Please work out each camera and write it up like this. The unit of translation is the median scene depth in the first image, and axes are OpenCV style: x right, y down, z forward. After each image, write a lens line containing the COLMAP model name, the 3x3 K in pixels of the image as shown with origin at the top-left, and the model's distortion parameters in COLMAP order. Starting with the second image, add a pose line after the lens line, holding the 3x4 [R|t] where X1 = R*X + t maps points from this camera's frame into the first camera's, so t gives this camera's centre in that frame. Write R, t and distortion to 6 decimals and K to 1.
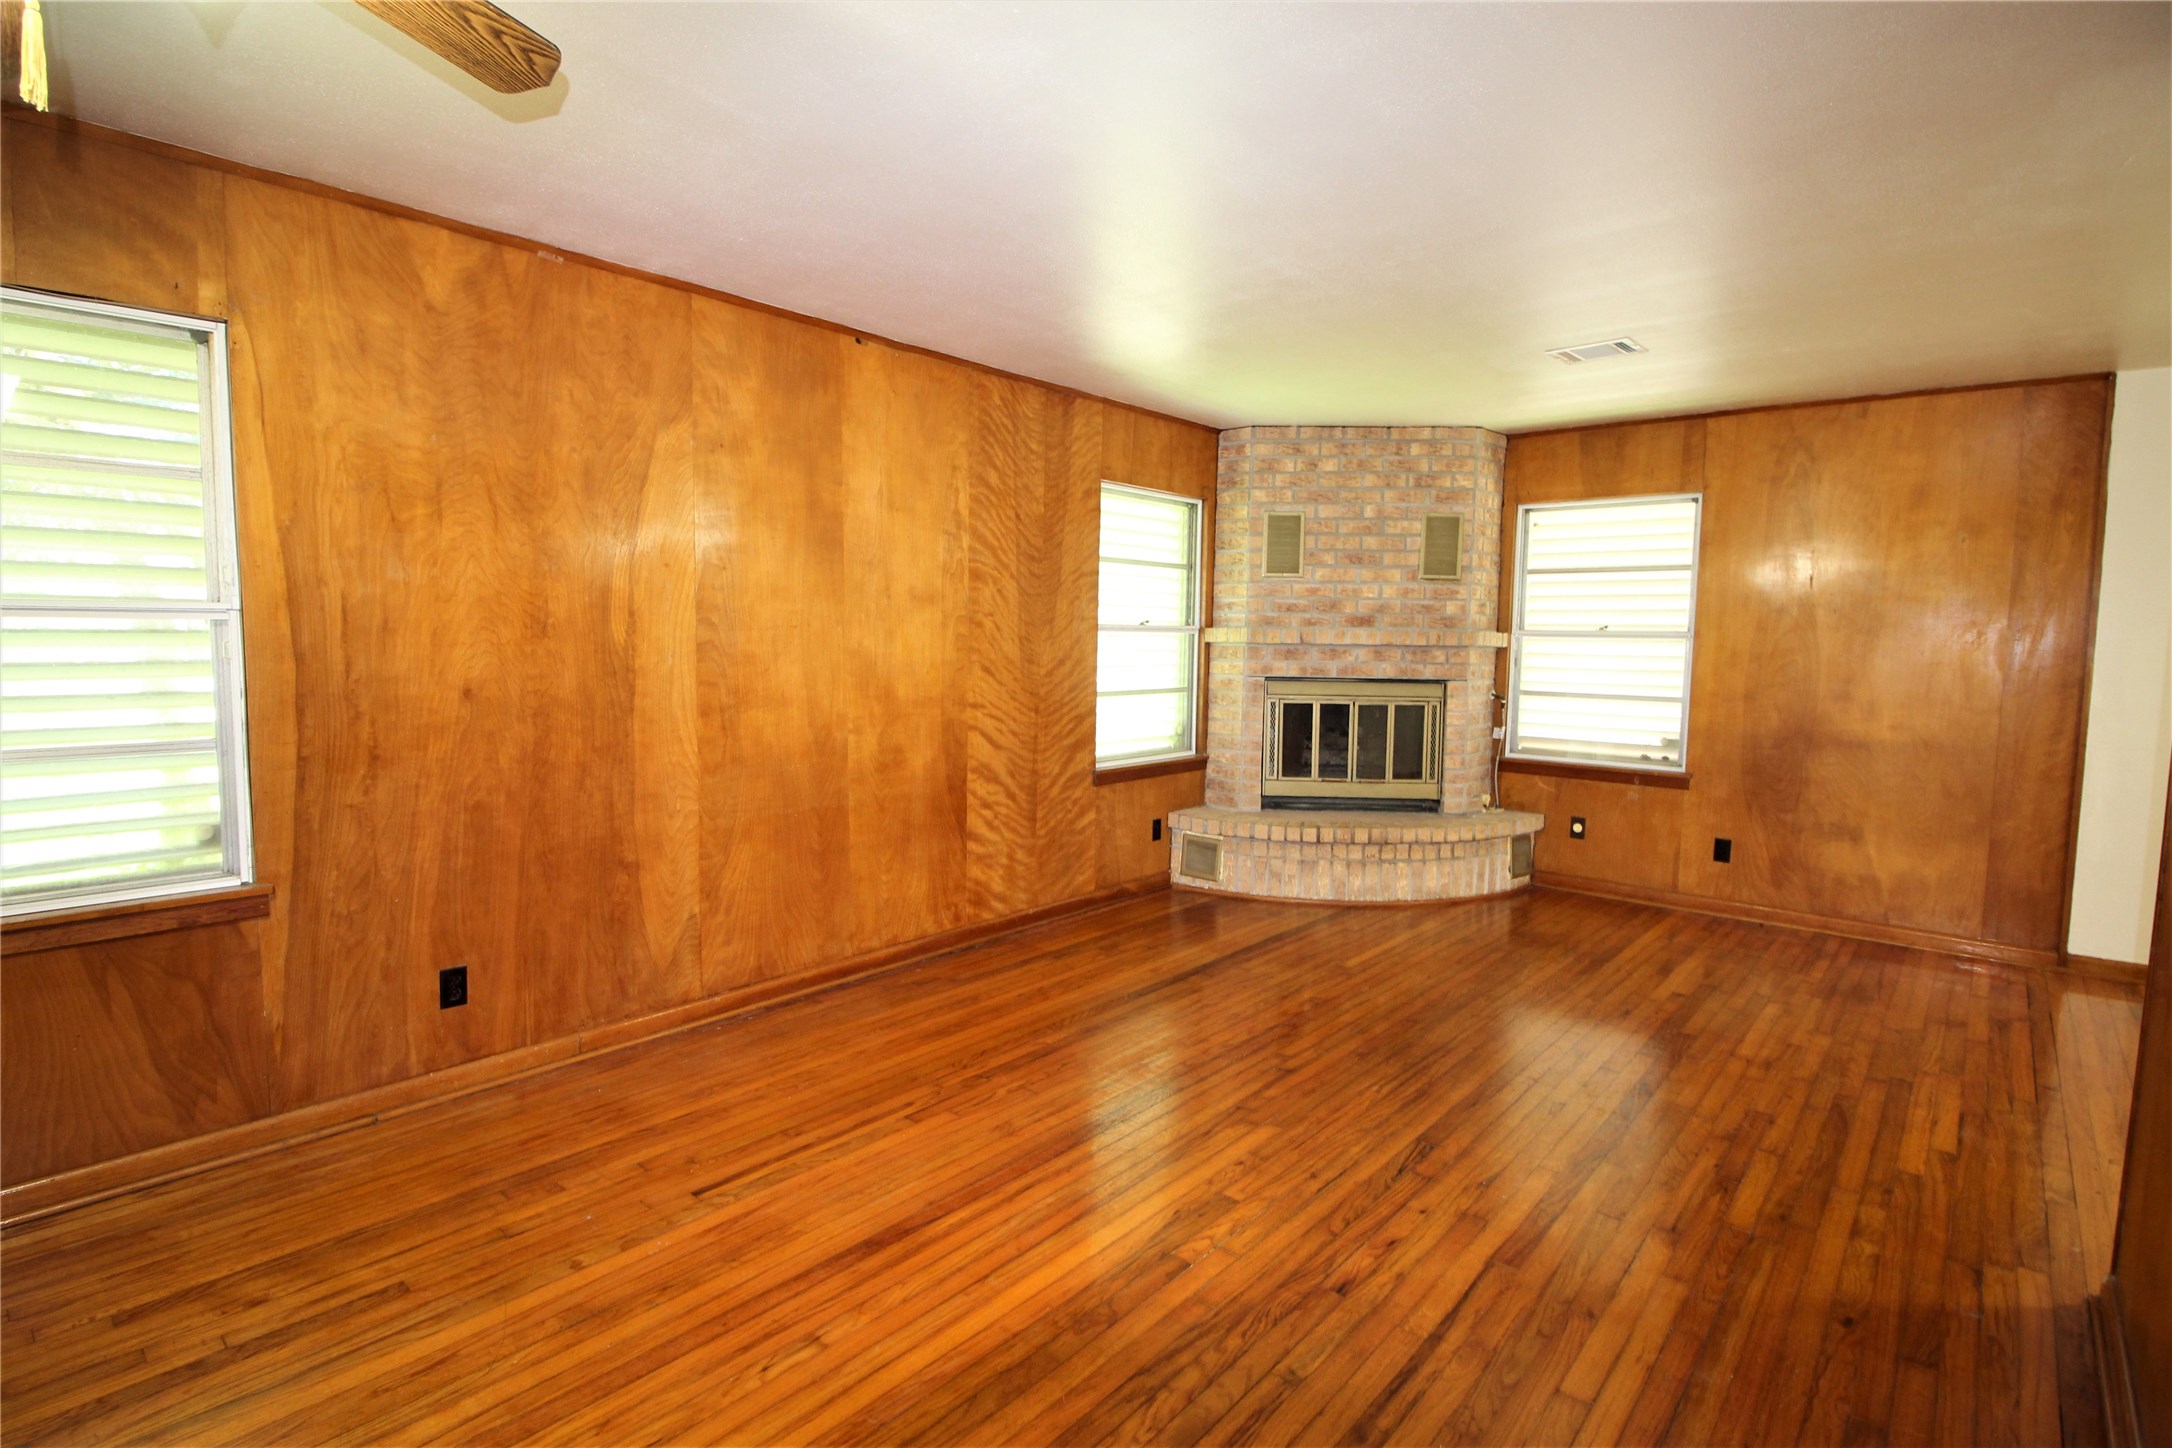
lens RADIAL K [[1069.8, 0, 1078.7], [0, 1069.8, 724.5], [0, 0, 1]] dist [0.006762, 0.000593]
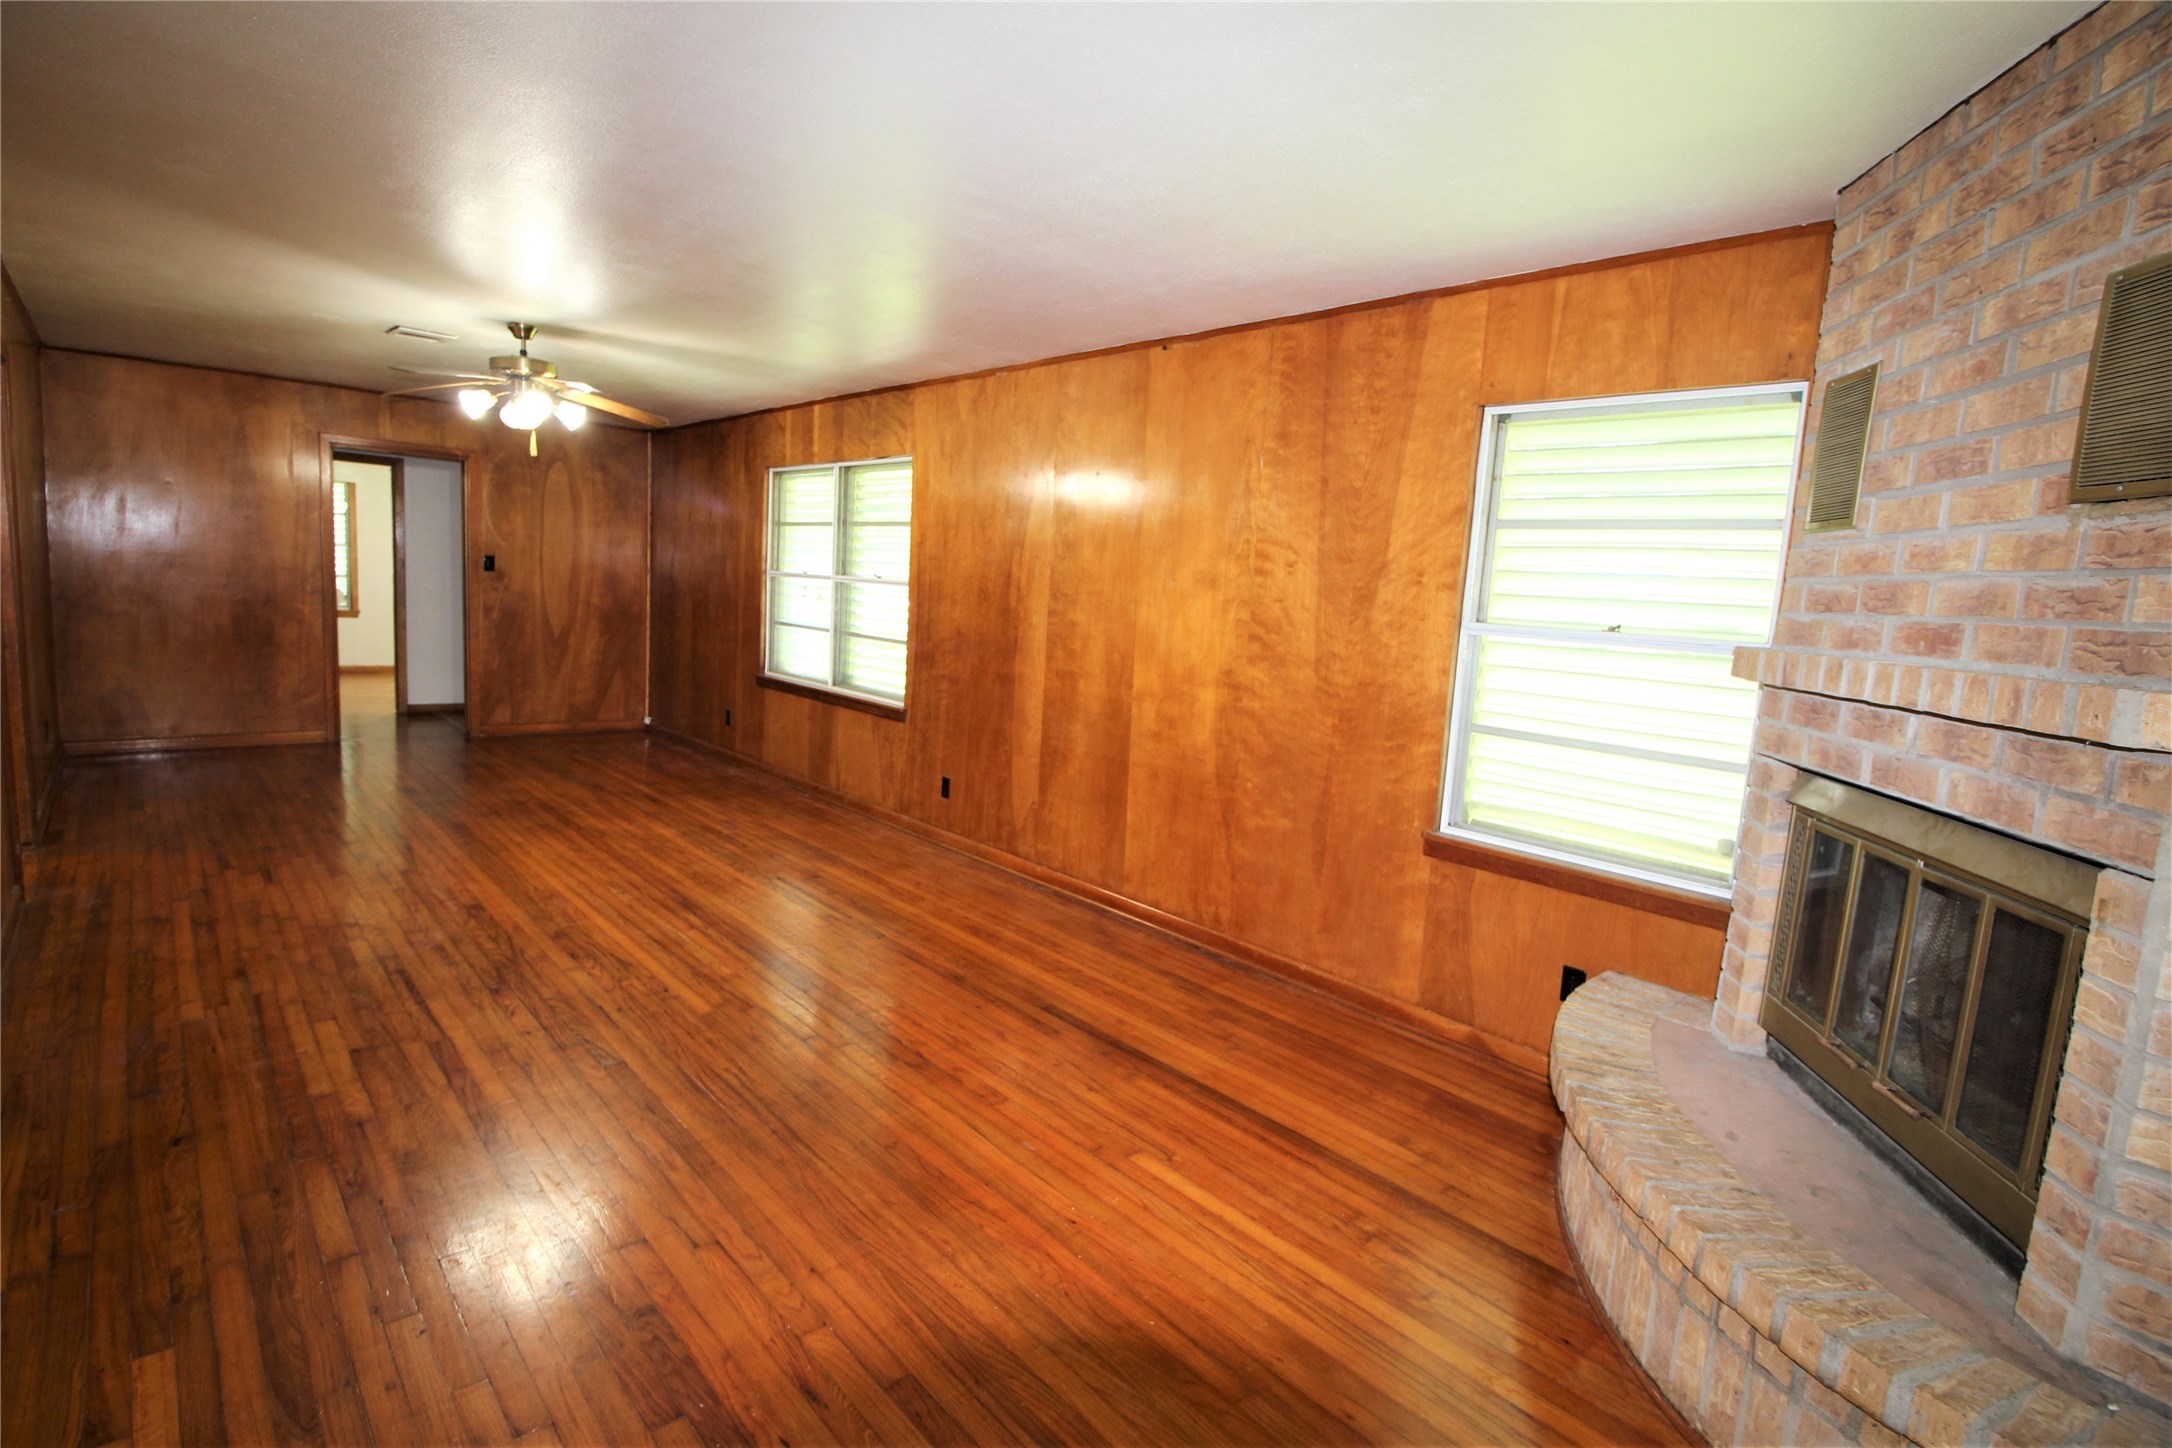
lens RADIAL K [[1013.8, 0, 1081.1], [0, 1013.8, 727.2], [0, 0, 1]] dist [-0.013548, -0.001618]
pose [[-0.110314, 0.115061, -0.987214, 0.849235], [-0.150911, 0.979821, 0.131063, -0.094902], [0.982373, 0.163440, -0.090724, 1.038262]]
